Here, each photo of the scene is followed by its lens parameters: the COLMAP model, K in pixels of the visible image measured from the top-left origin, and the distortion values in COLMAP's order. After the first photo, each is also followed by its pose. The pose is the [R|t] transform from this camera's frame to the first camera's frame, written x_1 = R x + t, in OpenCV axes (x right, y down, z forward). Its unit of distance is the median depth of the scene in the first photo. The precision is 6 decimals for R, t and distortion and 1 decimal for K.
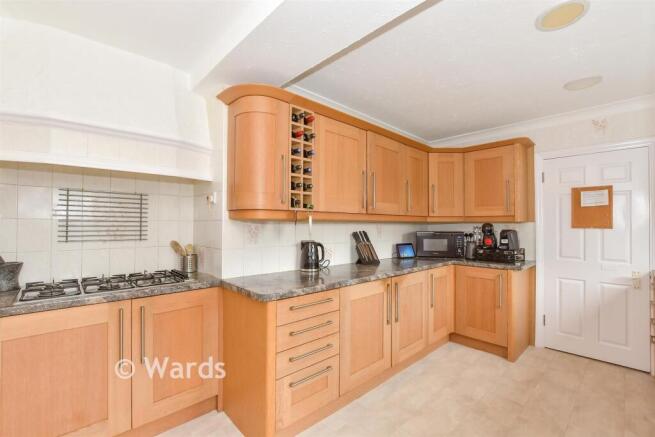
lens RADIAL K [[293.1, 0, 328.4], [0, 293.1, 215.4], [0, 0, 1]] dist [-0.017104, 0.000546]
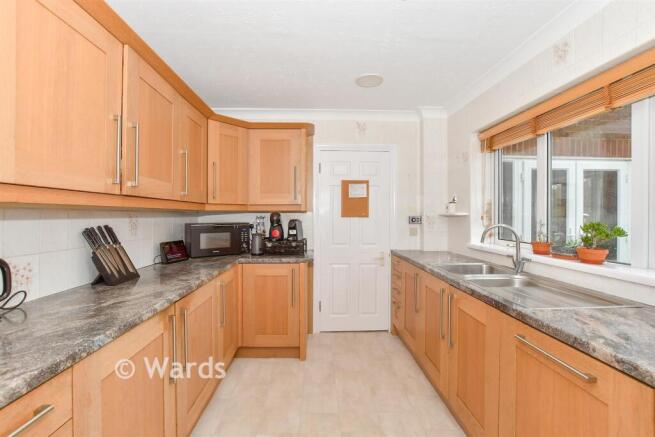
lens RADIAL K [[293.1, 0, 328.4], [0, 293.1, 215.4], [0, 0, 1]] dist [-0.017104, 0.000546]
pose [[0.667128, -0.005903, 0.744920, -0.013872], [-0.019909, 0.999470, 0.025750, 0.009666], [-0.744677, -0.032009, 0.666657, 0.294655]]
